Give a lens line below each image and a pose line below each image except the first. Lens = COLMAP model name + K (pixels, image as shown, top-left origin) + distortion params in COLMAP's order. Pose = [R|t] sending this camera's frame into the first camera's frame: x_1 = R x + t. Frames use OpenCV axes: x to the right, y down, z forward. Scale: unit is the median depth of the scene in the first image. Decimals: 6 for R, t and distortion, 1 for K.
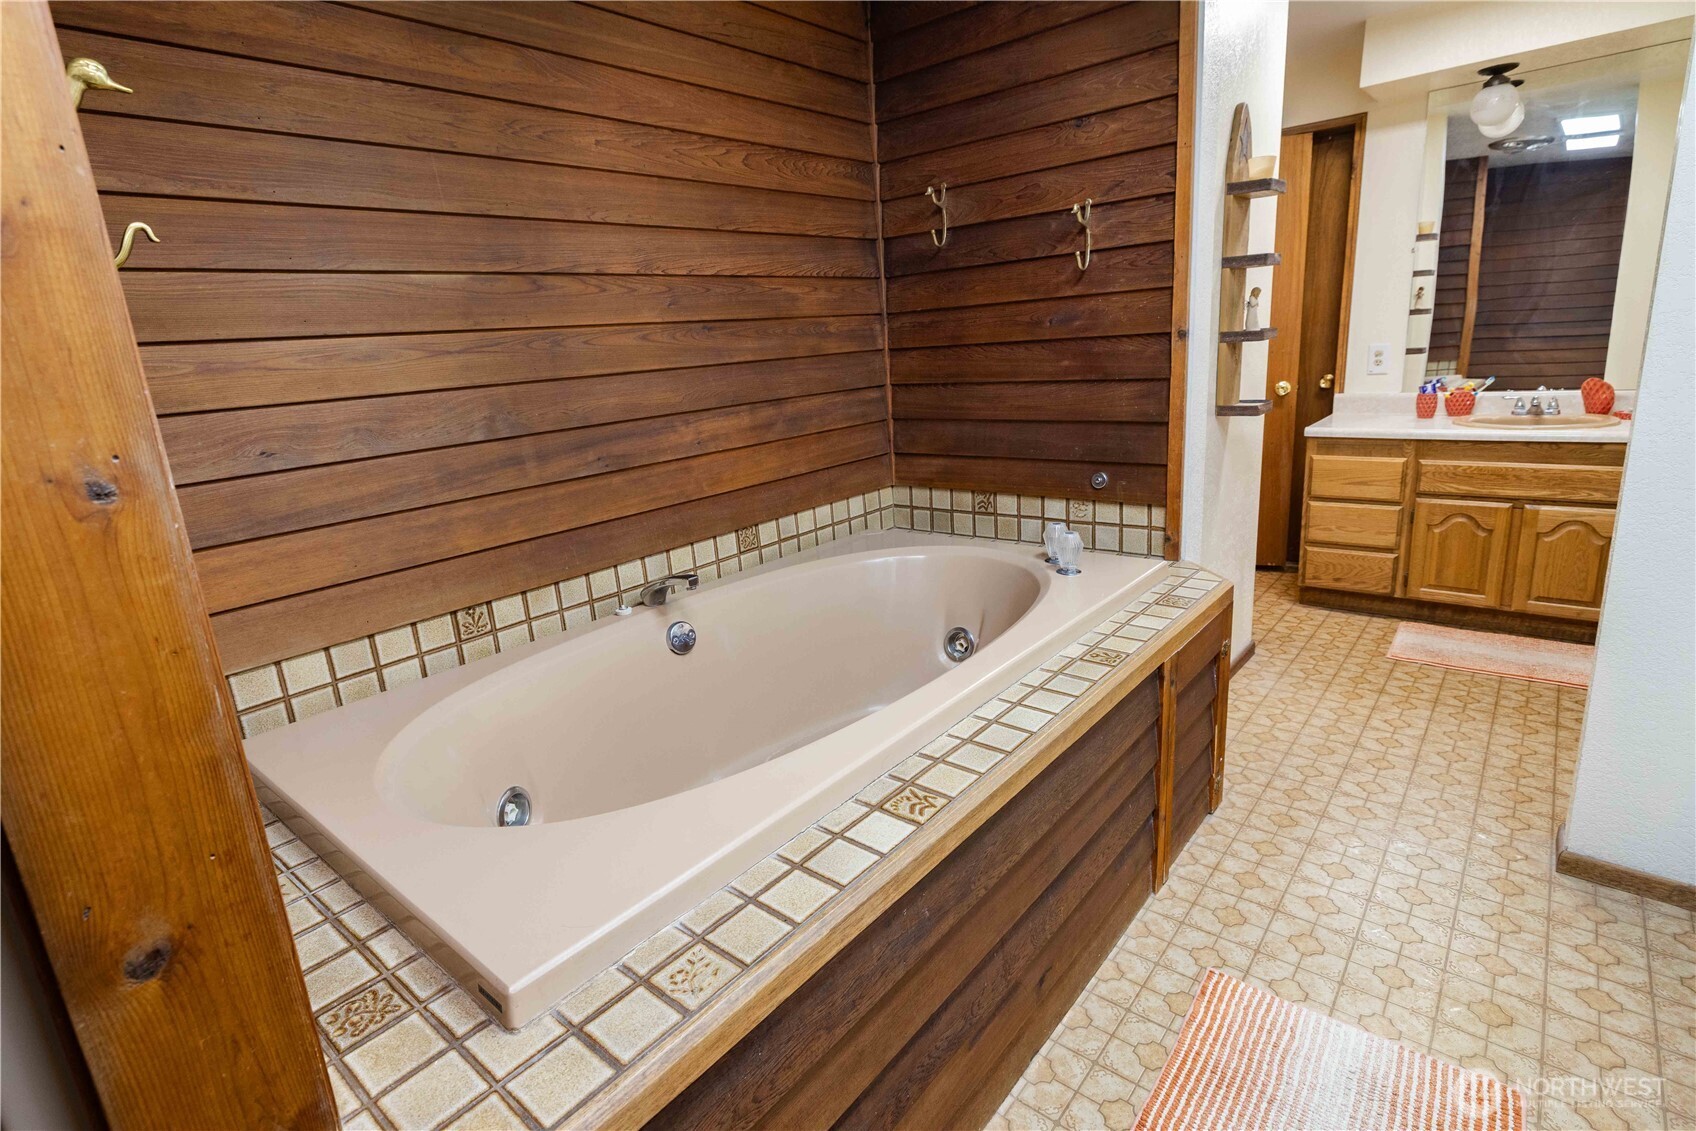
lens RADIAL K [[833.7, 0, 846.2], [0, 833.7, 548.4], [0, 0, 1]] dist [0.002703, 0.000444]
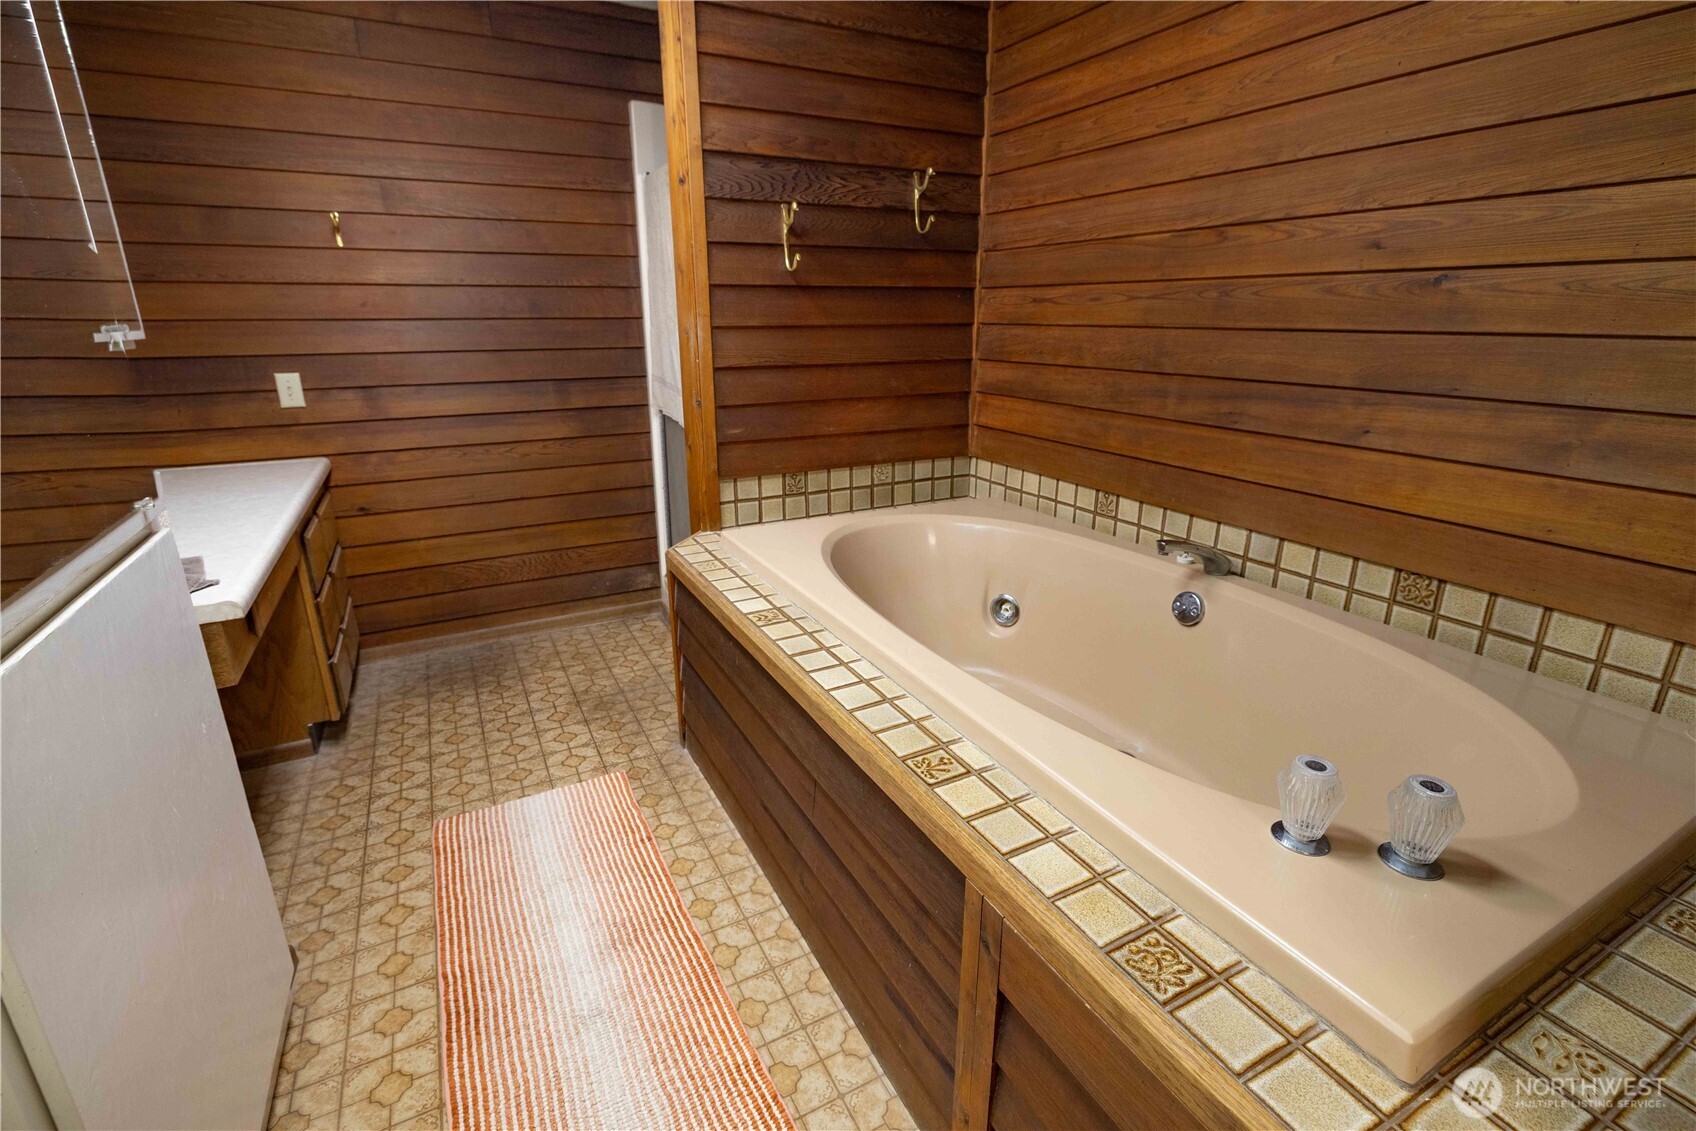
lens RADIAL K [[780.4, 0, 847.3], [0, 780.4, 563.0], [0, 0, 1]] dist [-0.010941, 0.000271]
pose [[-0.381378, 0.342424, -0.858660, 0.499010], [-0.203850, 0.874846, 0.439420, -0.179442], [0.901663, 0.342622, -0.263844, 0.603018]]
